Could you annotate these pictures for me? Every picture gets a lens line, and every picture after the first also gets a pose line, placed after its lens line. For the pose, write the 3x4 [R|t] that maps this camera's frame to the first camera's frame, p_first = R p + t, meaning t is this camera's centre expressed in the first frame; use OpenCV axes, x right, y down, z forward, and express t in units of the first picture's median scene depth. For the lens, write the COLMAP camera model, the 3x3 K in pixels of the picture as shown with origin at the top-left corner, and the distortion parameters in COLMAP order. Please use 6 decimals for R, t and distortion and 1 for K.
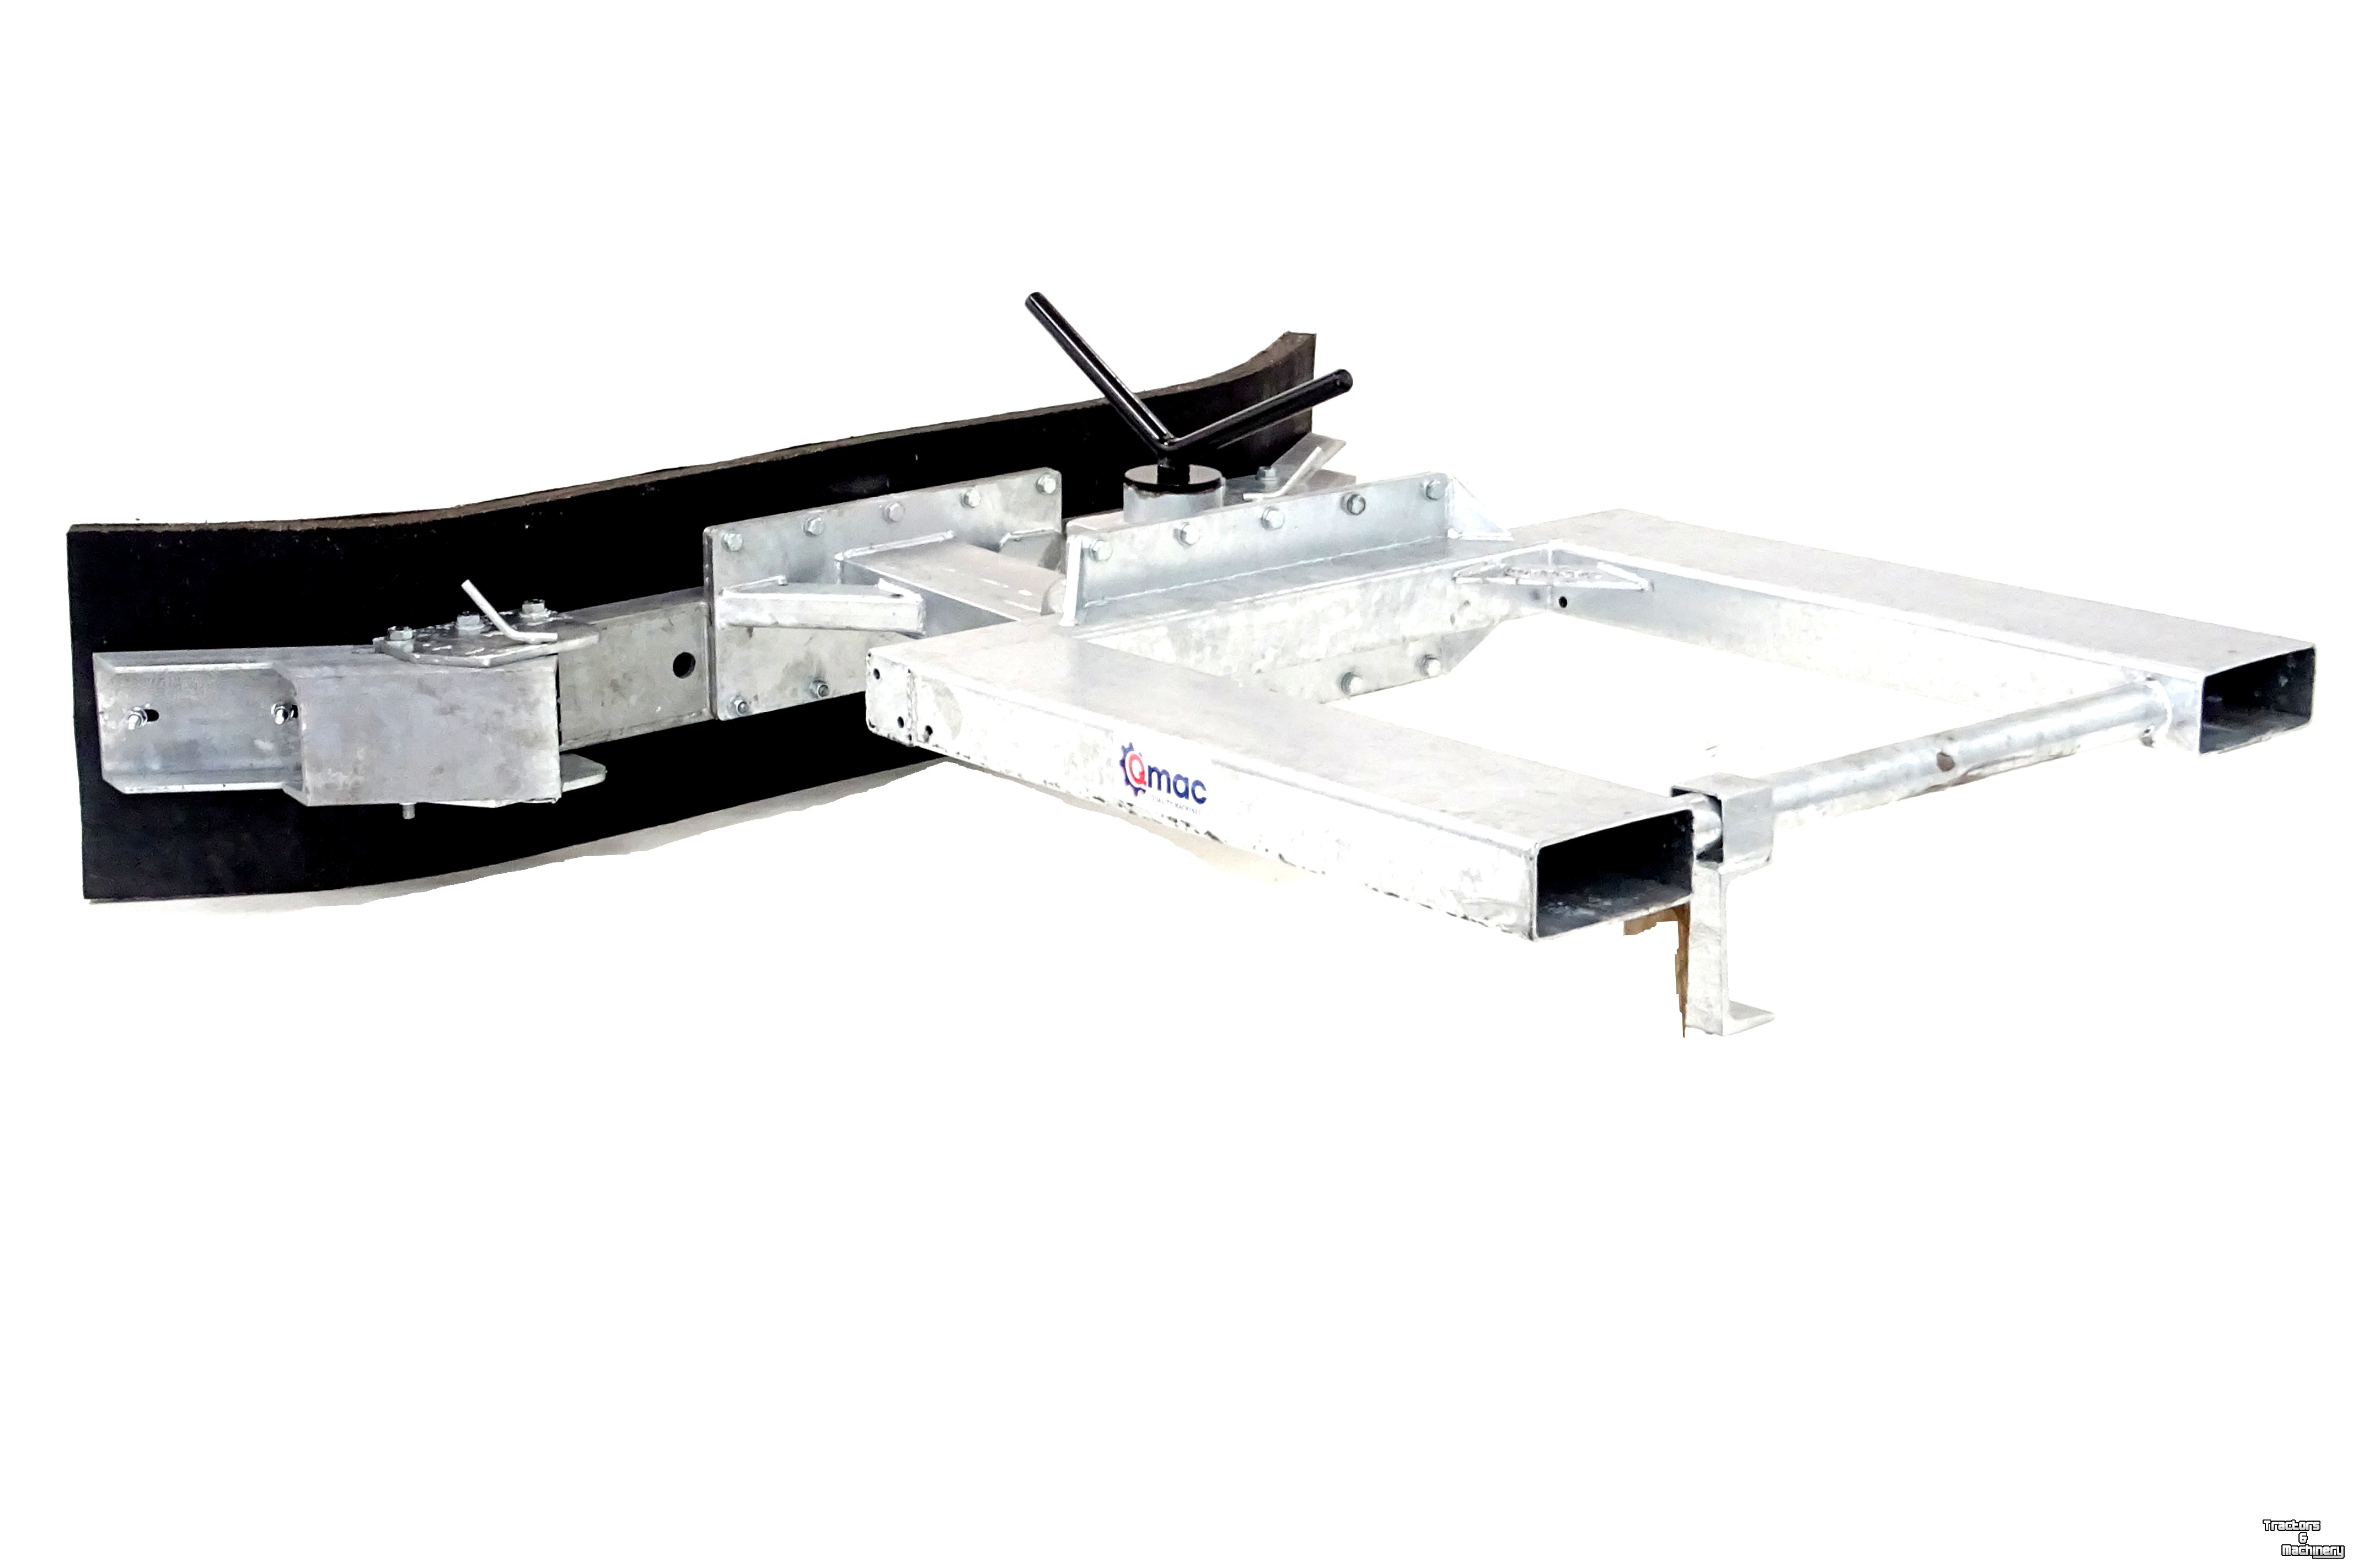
lens RADIAL K [[3778.1, 0, 1176.7], [0, 3778.1, 782.8], [0, 0, 1]] dist [0.050375, 0.000000]
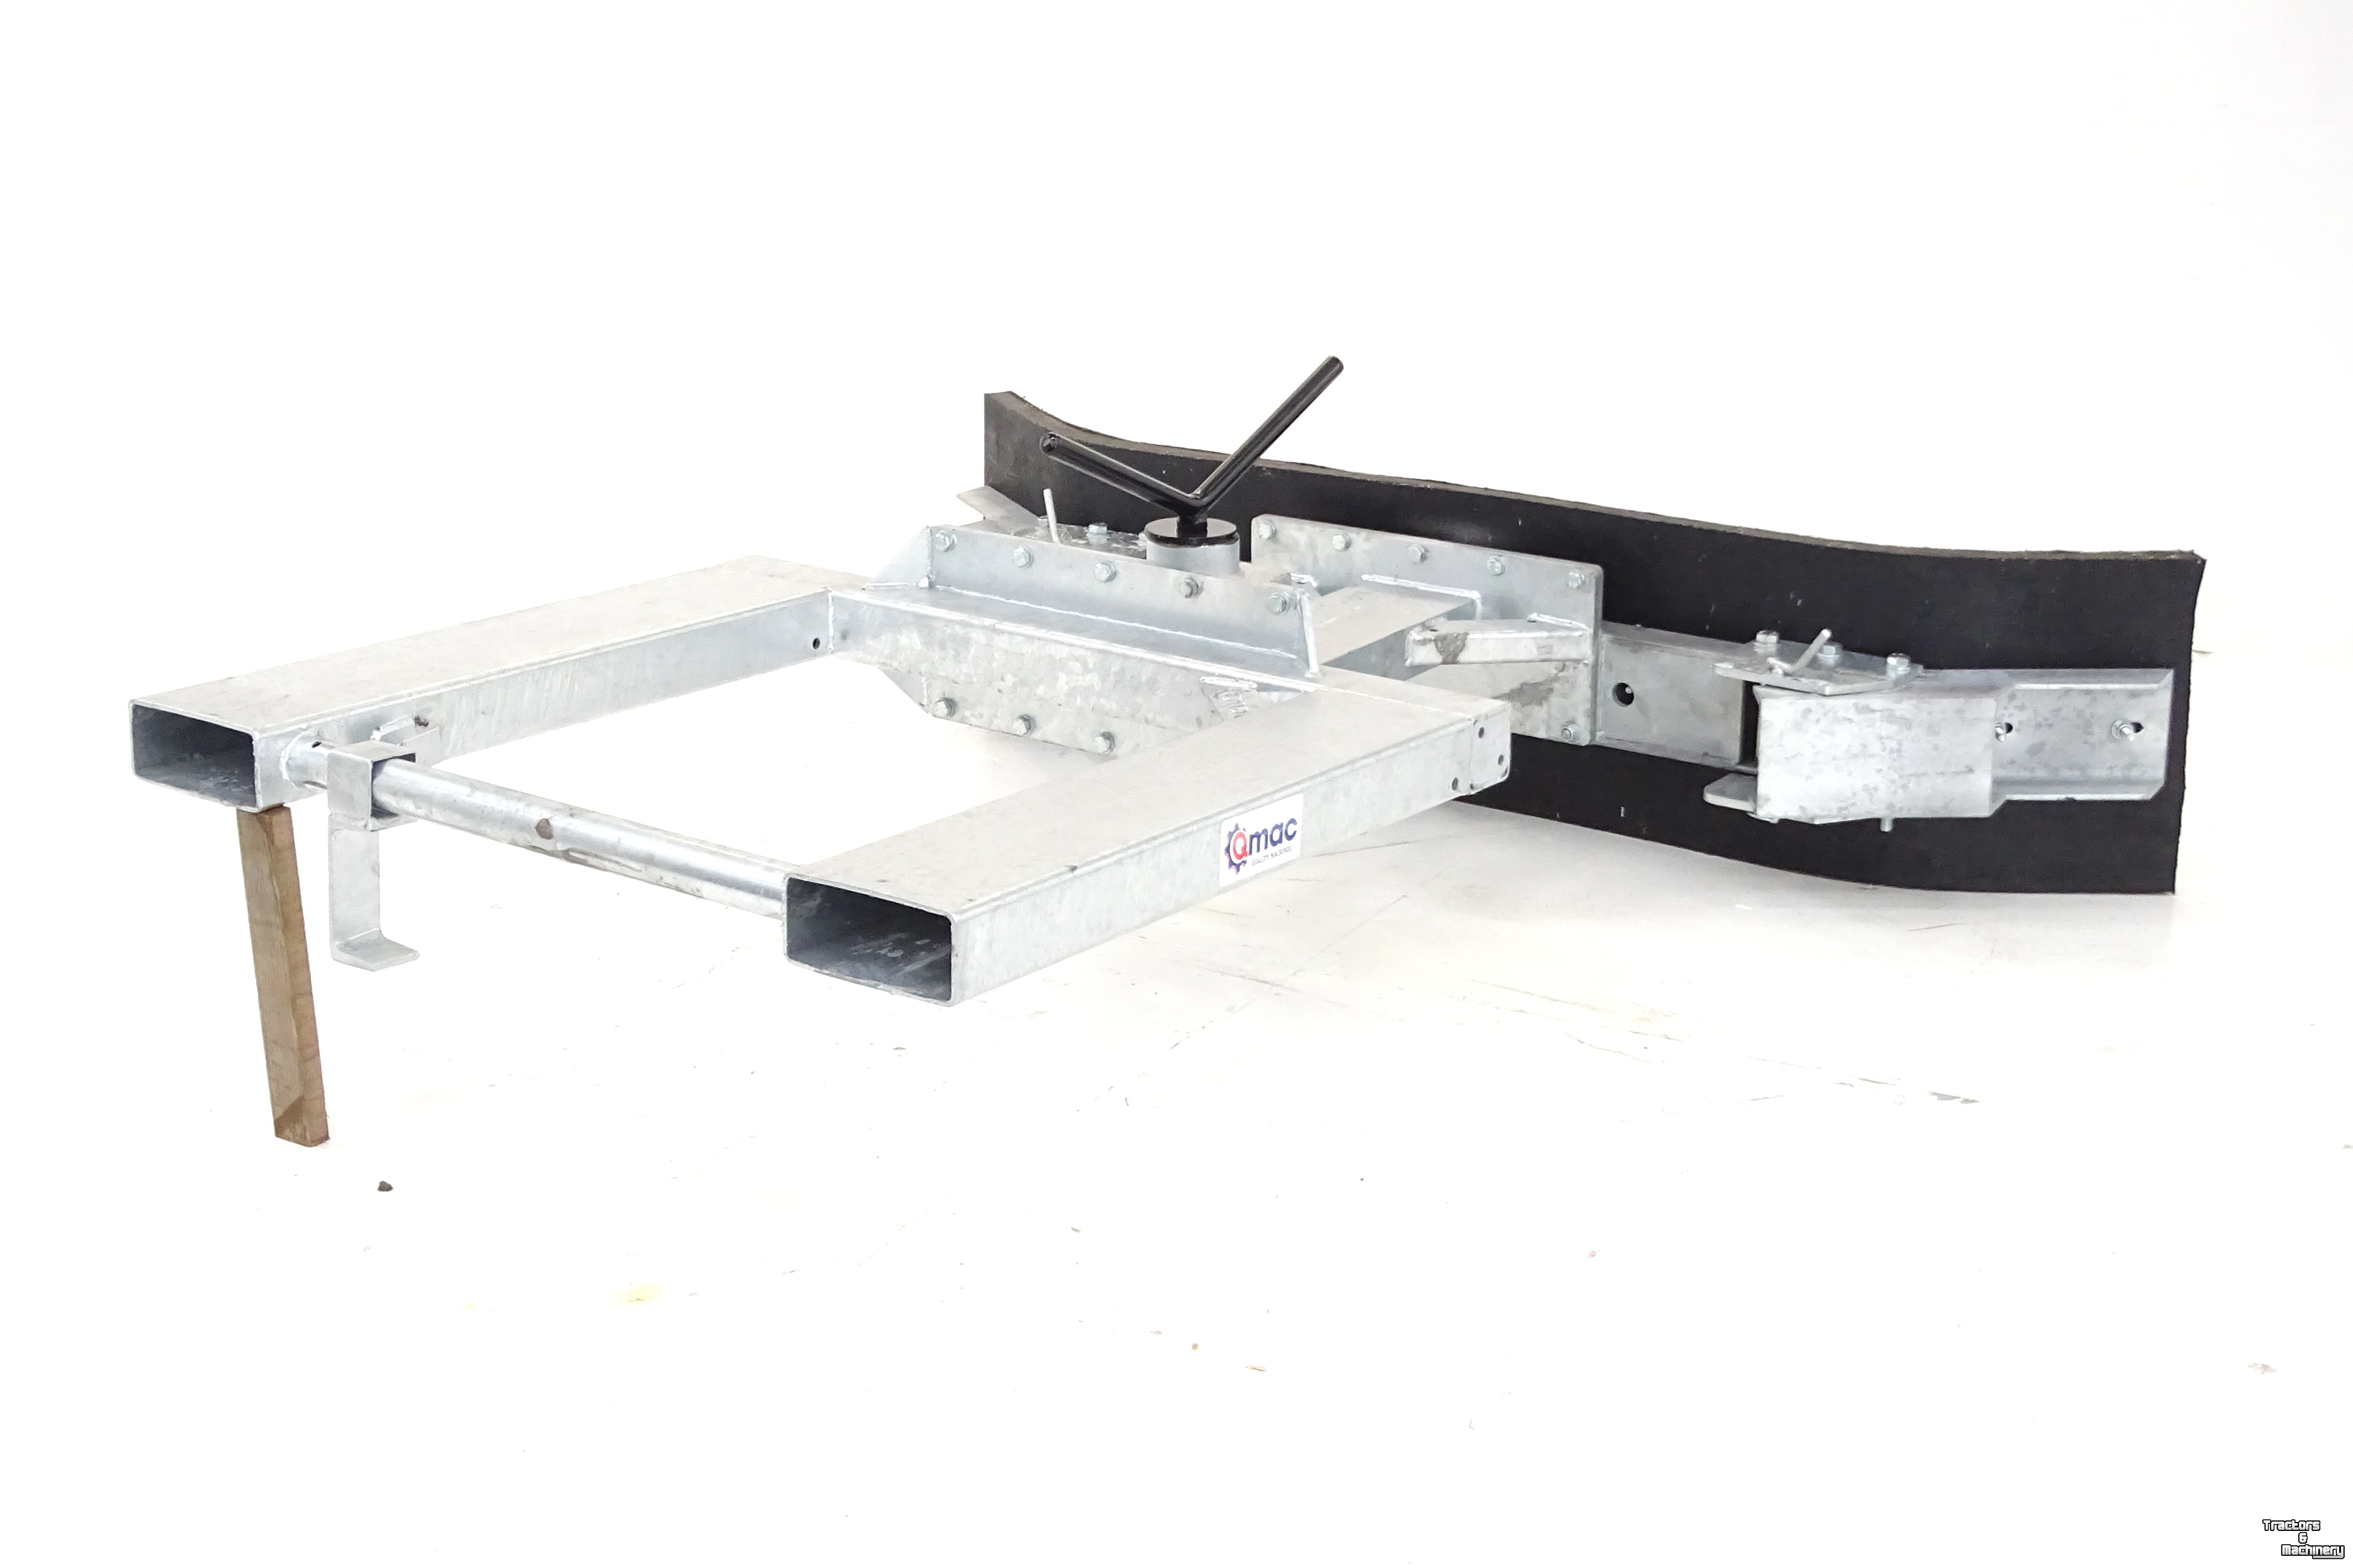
lens RADIAL K [[3508.6, 0, 1177.0], [0, 3508.6, 785.2], [0, 0, 1]] dist [0.039030, 0.000000]
pose [[0.252928, 0.286644, -0.924047, 0.930110], [-0.284162, 0.934986, 0.212258, -0.221992], [0.924813, 0.208893, 0.317937, 0.695723]]
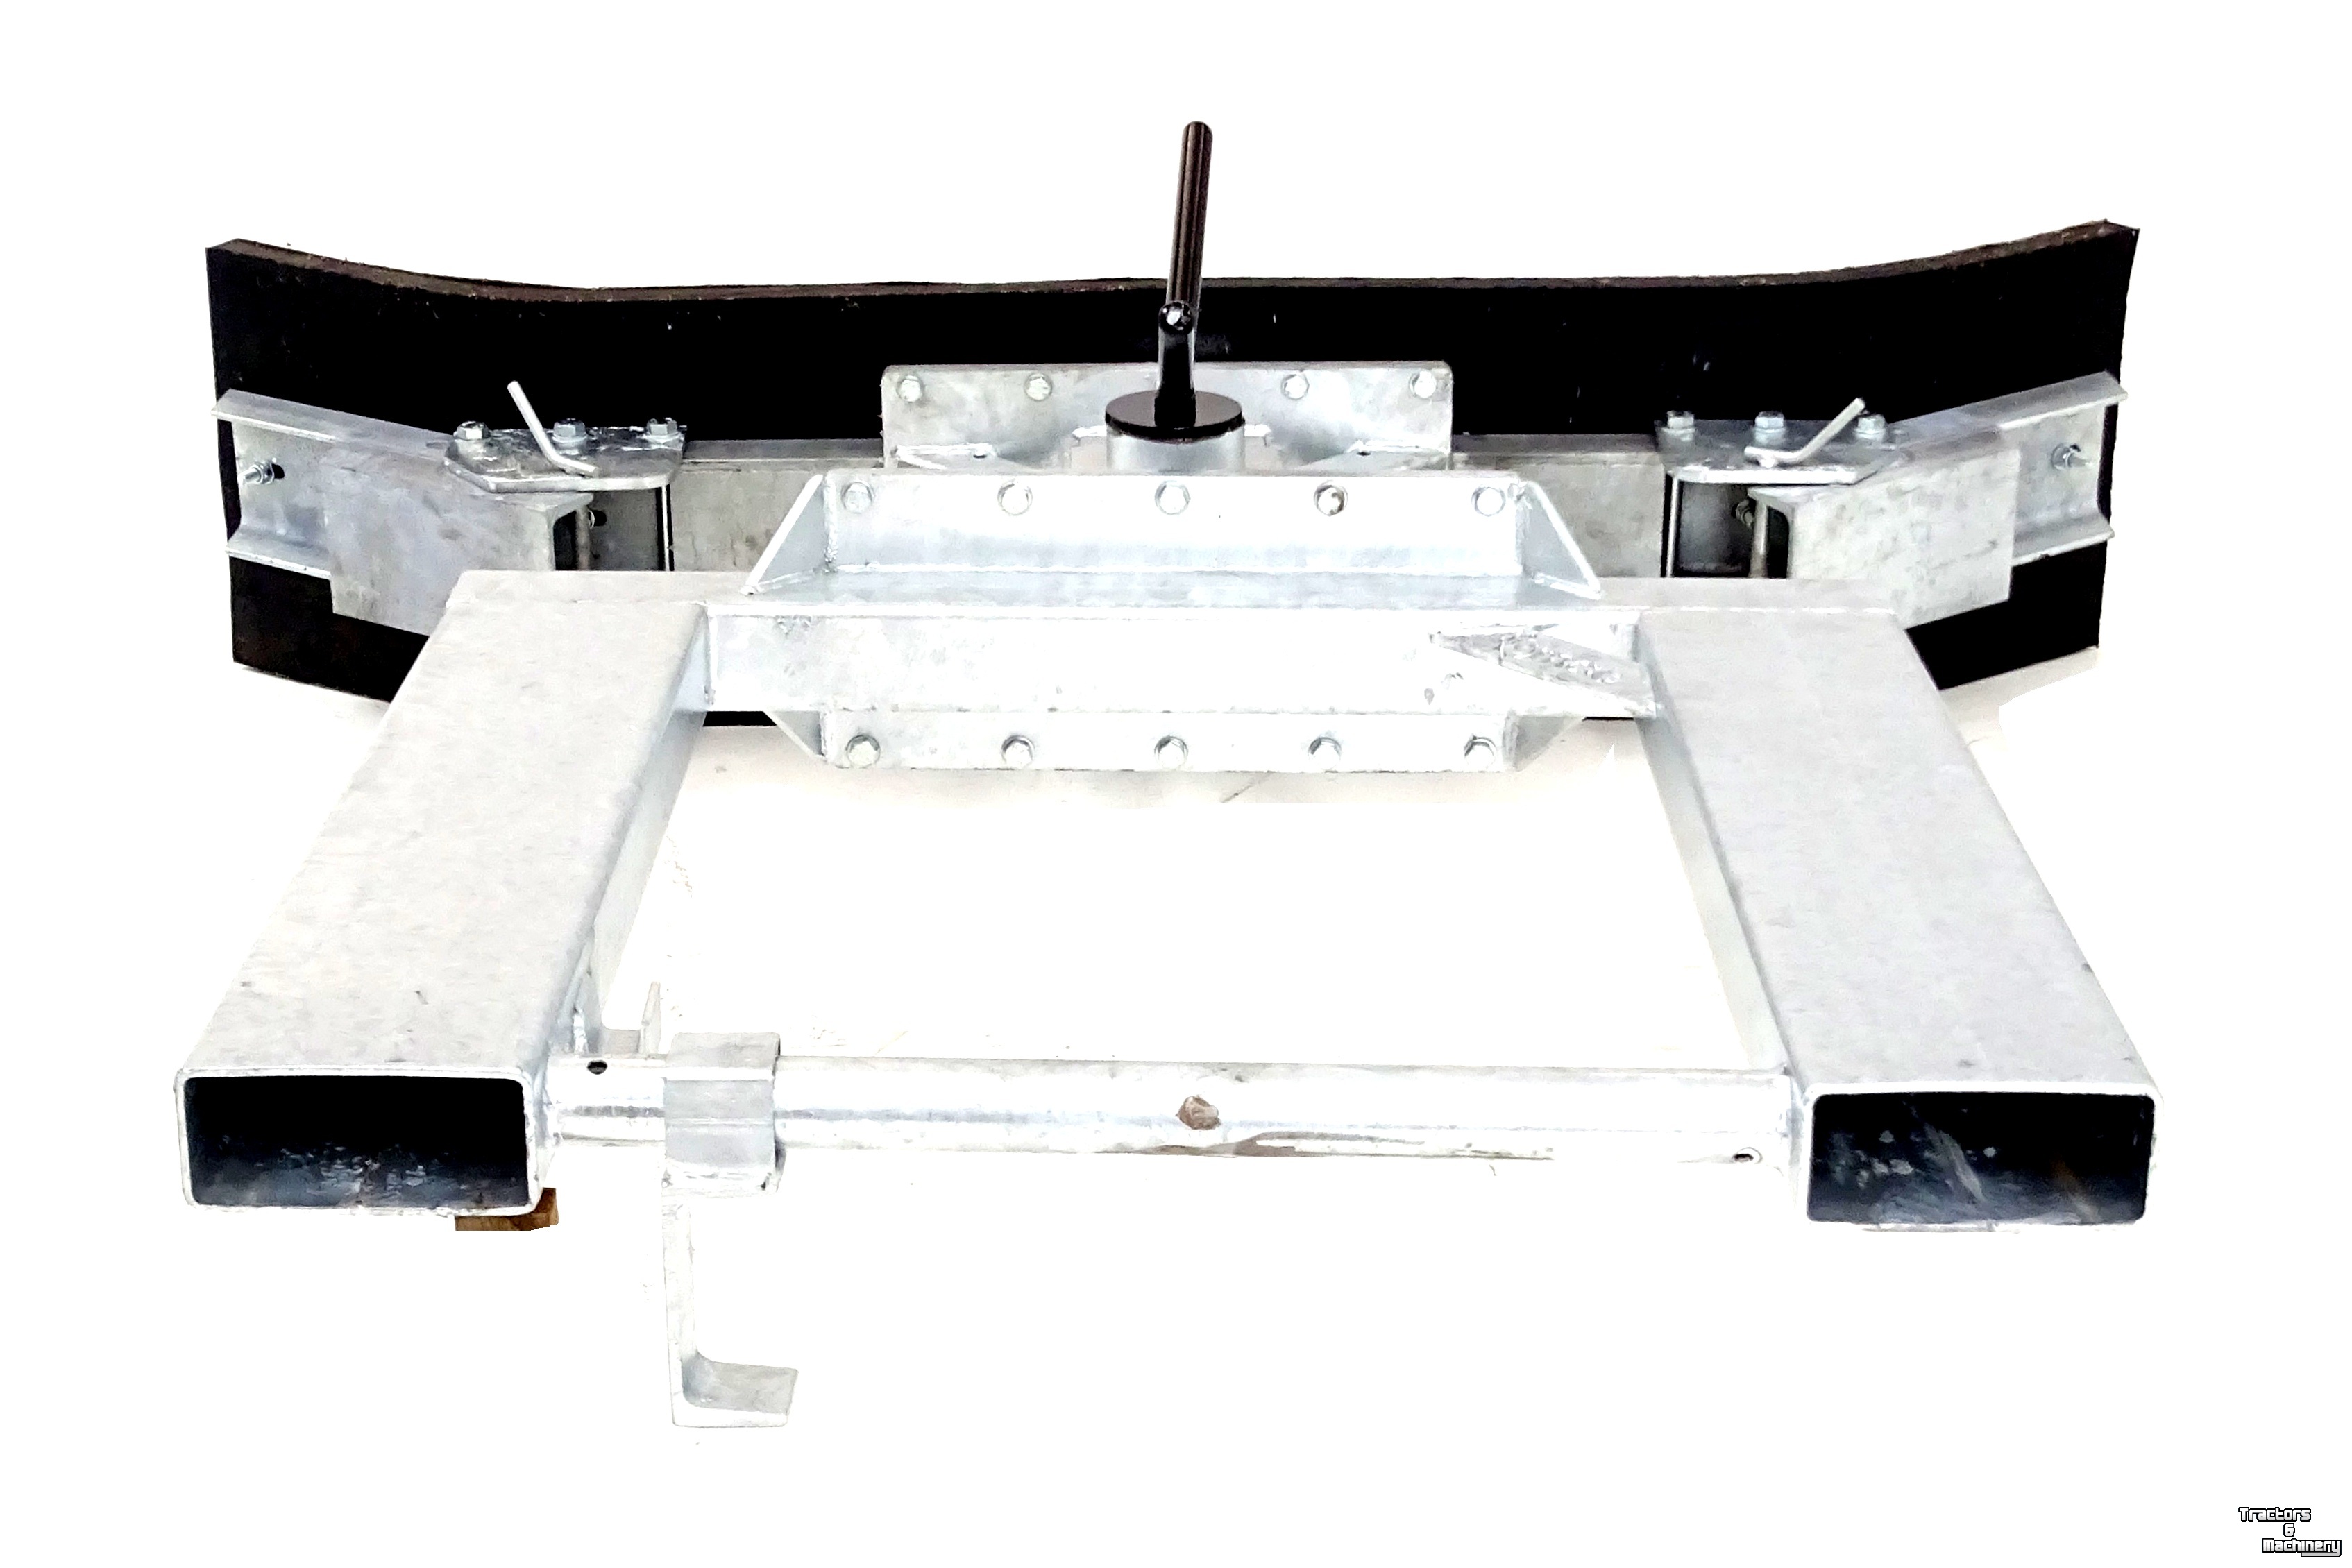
lens RADIAL K [[4150.0, 0, 1172.9], [0, 4150.0, 782.2], [0, 0, 1]] dist [0.056711, 0.000000]
pose [[0.766950, 0.231687, -0.598422, 0.480707], [-0.181889, 0.972790, 0.143516, -0.124923], [0.615390, -0.001223, 0.788222, 0.384235]]
